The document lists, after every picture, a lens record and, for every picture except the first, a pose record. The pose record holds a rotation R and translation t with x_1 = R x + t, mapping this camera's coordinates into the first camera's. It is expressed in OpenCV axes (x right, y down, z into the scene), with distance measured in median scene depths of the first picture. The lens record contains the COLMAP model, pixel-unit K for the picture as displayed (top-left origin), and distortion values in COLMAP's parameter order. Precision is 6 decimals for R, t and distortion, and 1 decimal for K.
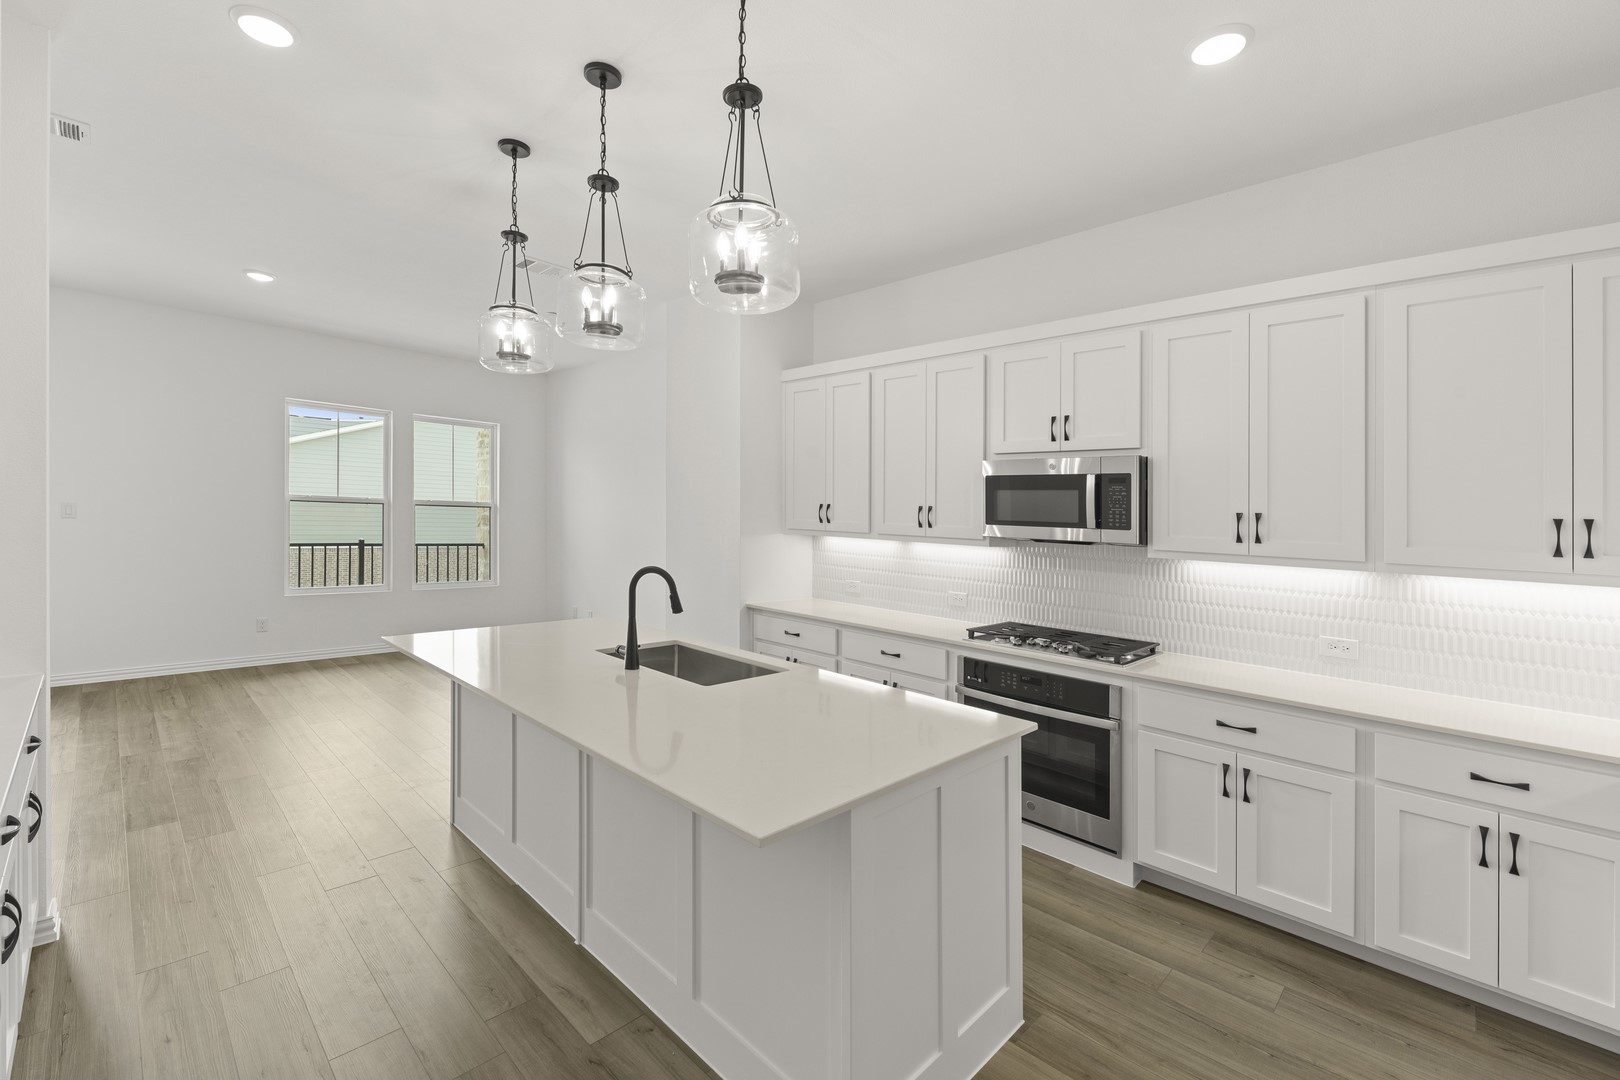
lens RADIAL K [[673.7, 0, 761.9], [0, 673.7, 518.2], [0, 0, 1]] dist [-0.001028, 0.000103]
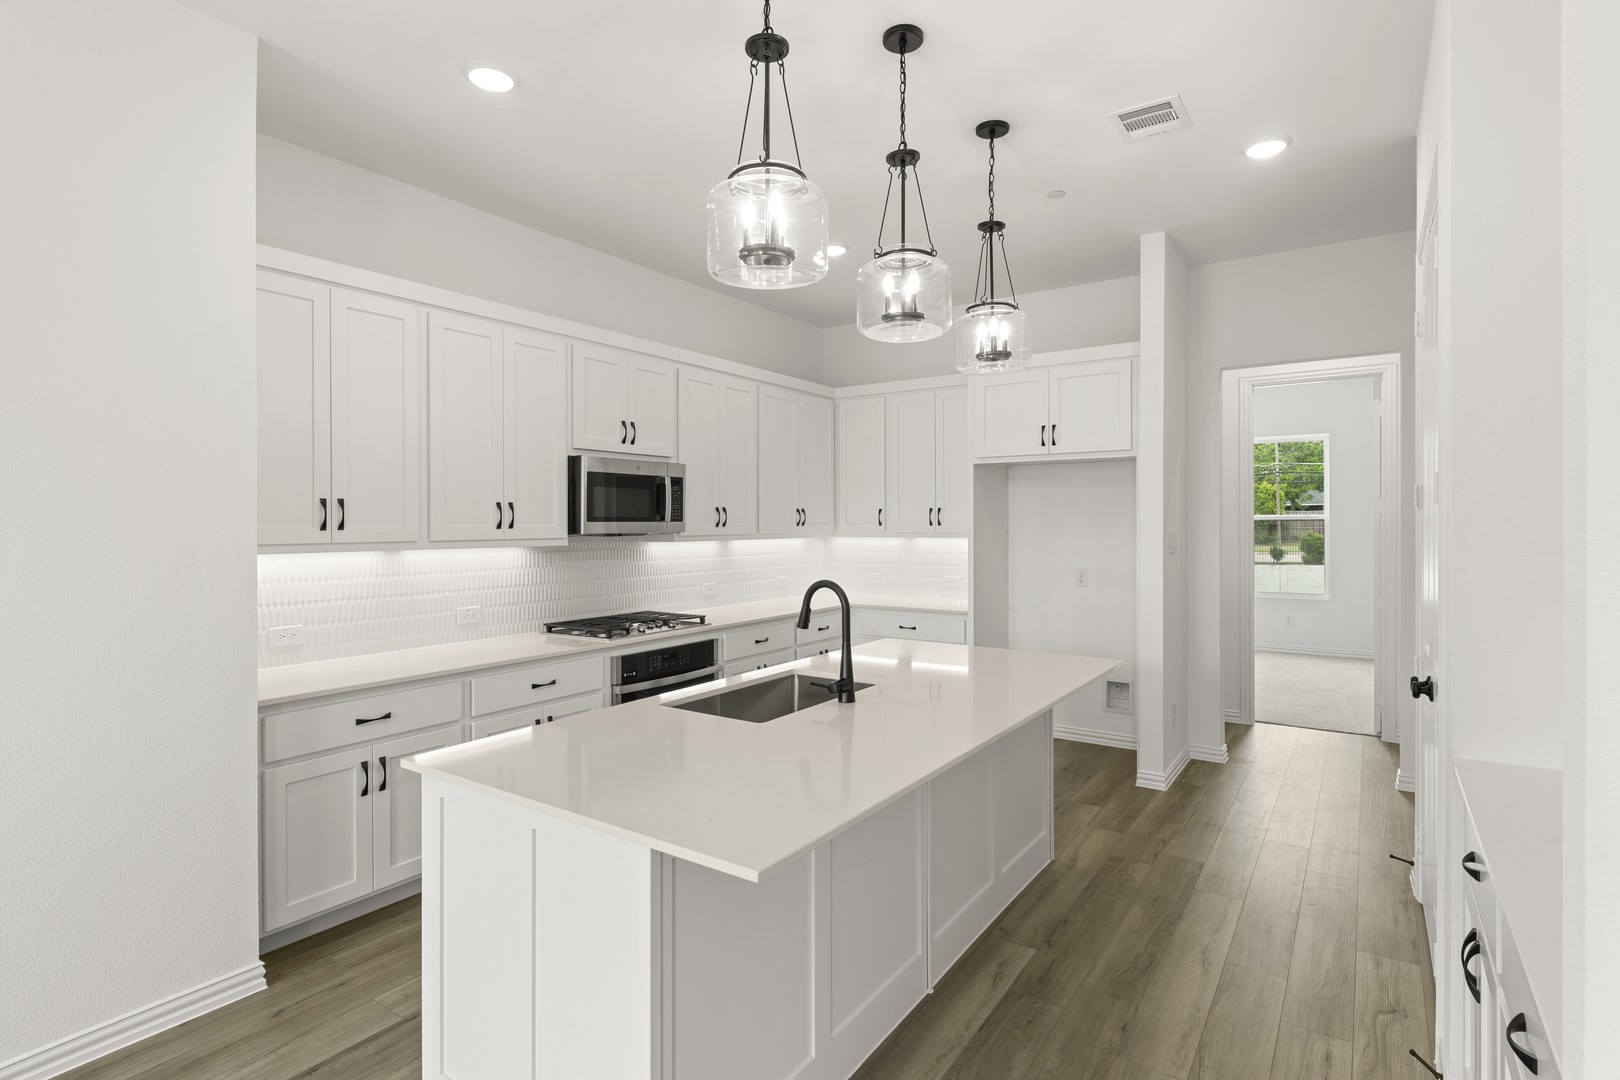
lens RADIAL K [[815.3, 0, 812.0], [0, 815.3, 500.5], [0, 0, 1]] dist [0.040057, -0.000110]
pose [[-0.197514, -0.012408, 0.980222, -0.941586], [-0.003388, 0.999923, 0.011974, -0.039295], [-0.980294, -0.000956, -0.197541, 0.967991]]
